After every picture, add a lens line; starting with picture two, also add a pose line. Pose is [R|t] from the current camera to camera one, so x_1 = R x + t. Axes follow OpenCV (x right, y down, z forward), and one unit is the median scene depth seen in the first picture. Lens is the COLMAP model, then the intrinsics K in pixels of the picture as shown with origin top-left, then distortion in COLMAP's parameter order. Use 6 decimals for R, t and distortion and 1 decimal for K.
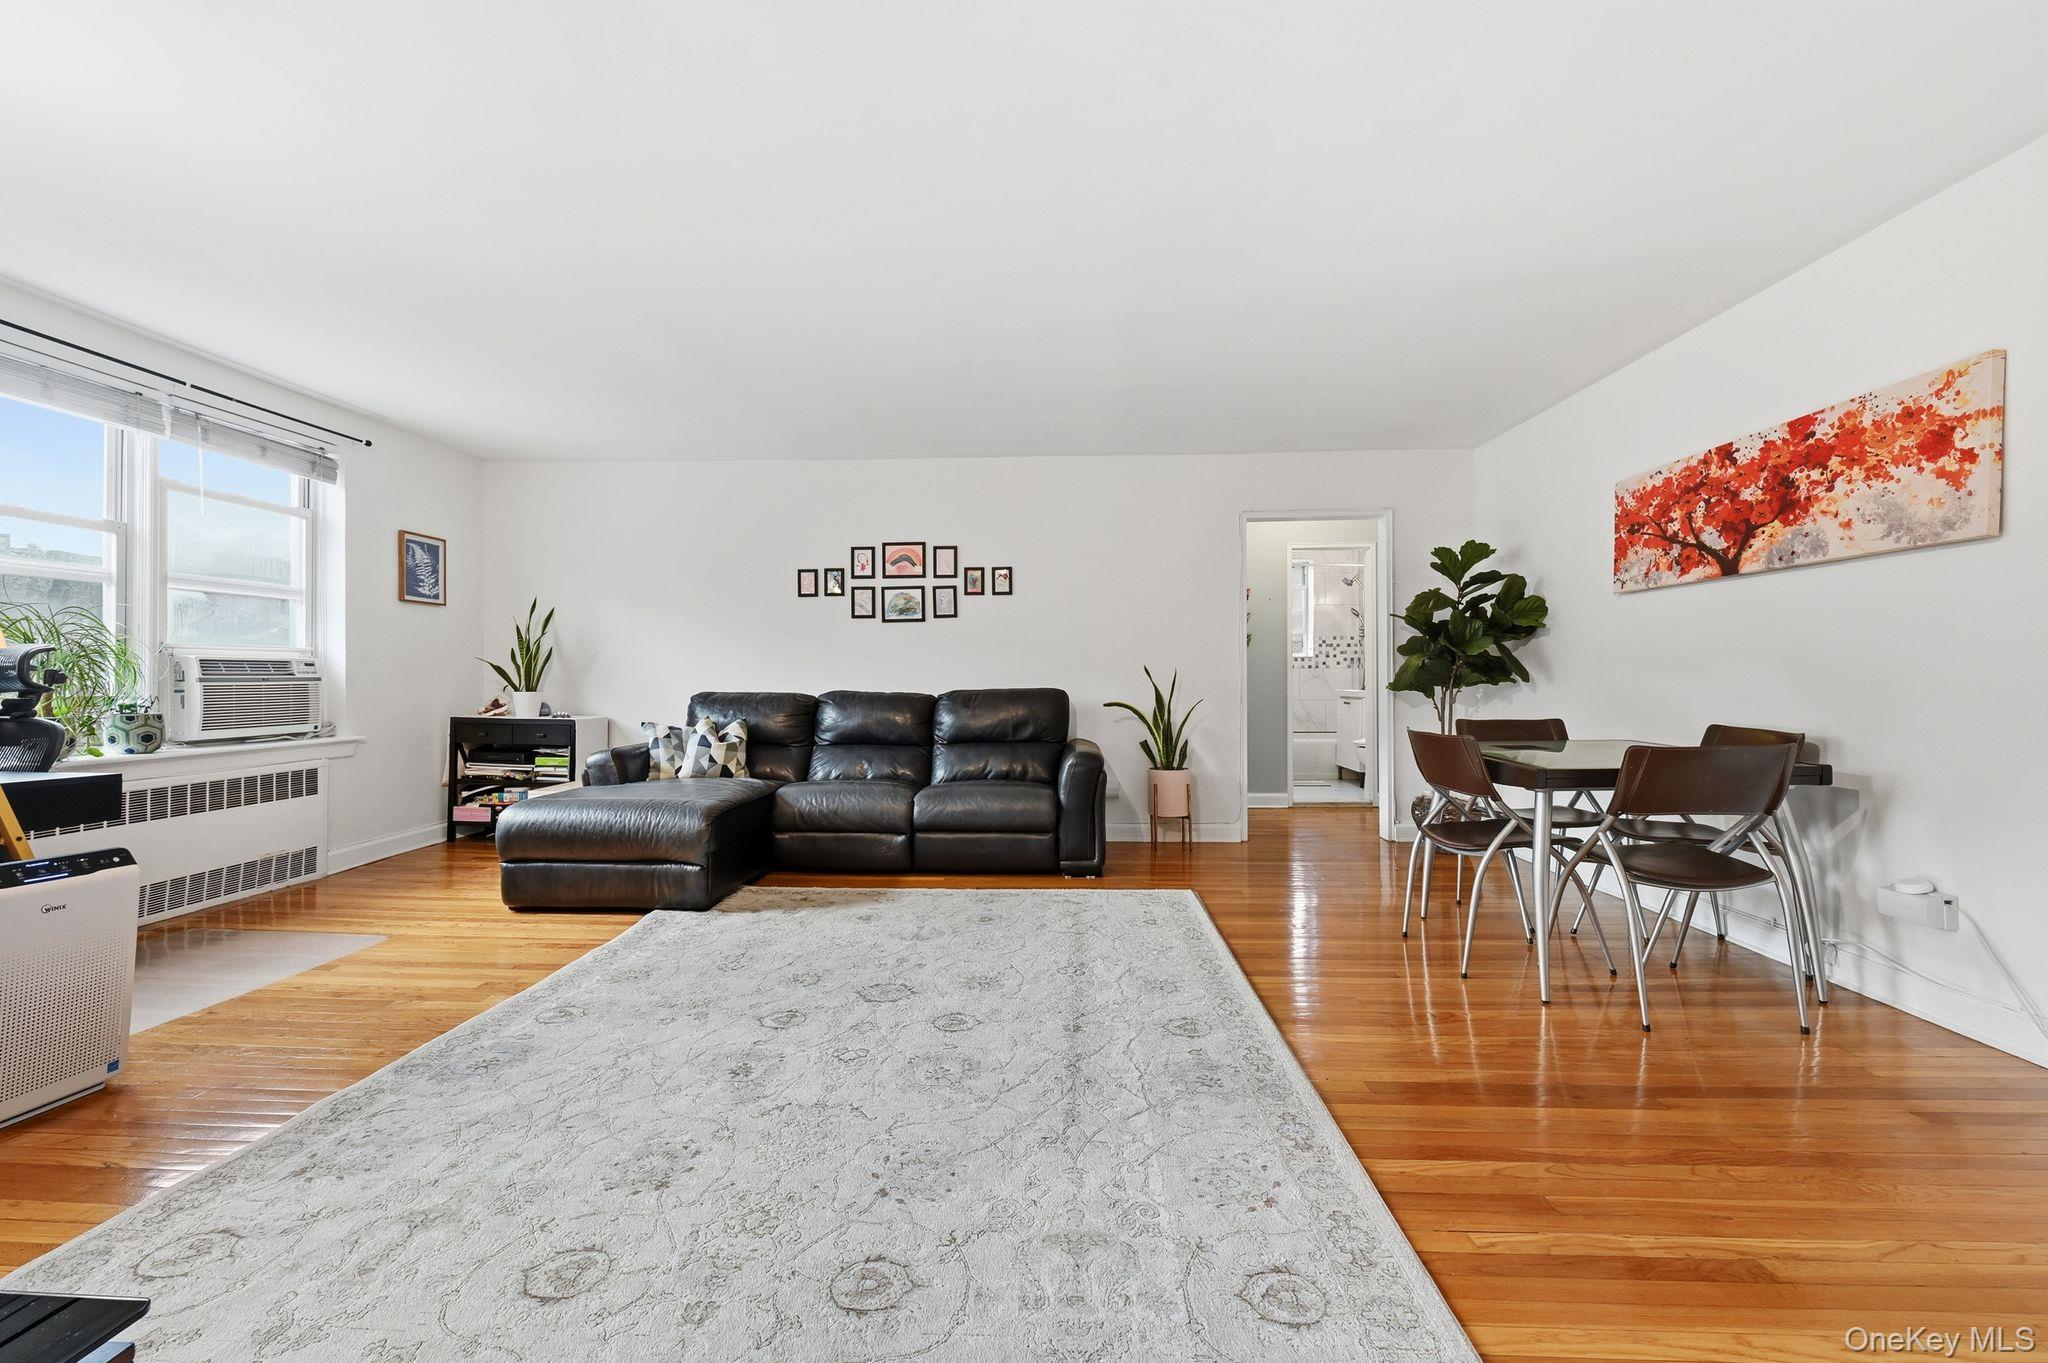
lens RADIAL K [[817.1, 0, 1045.2], [0, 817.1, 676.0], [0, 0, 1]] dist [-0.002235, 0.000698]
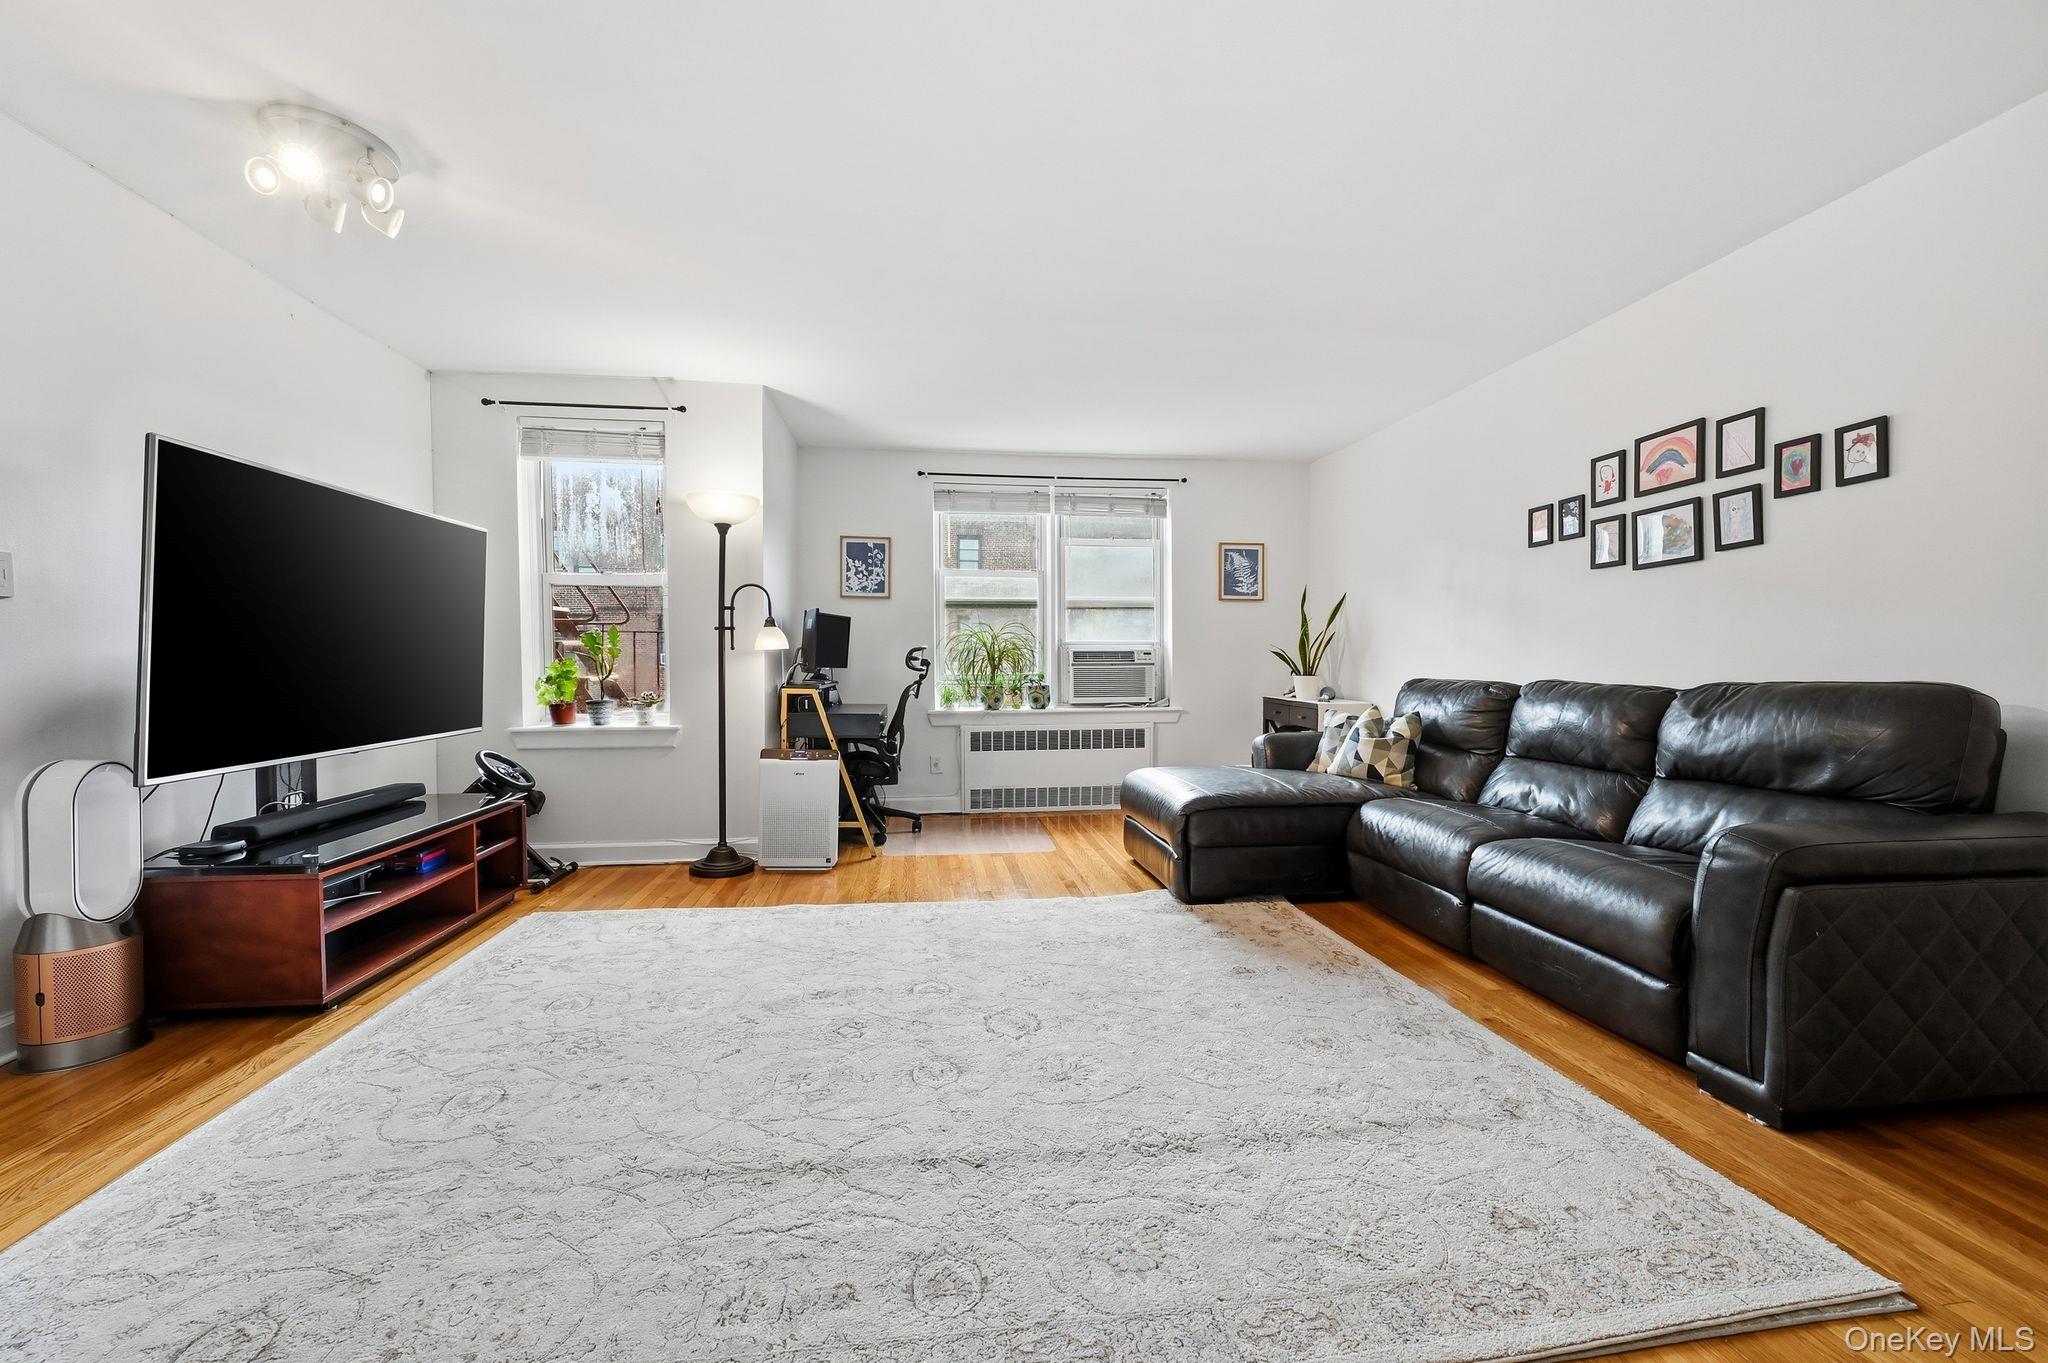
lens RADIAL K [[817.1, 0, 1026.9], [0, 817.1, 689.6], [0, 0, 1]] dist [-0.002235, 0.000698]
pose [[0.160286, 0.028687, -0.986654, 0.356983], [0.005445, 0.999537, 0.029946, 0.003646], [0.987056, -0.010172, 0.160055, 0.477144]]
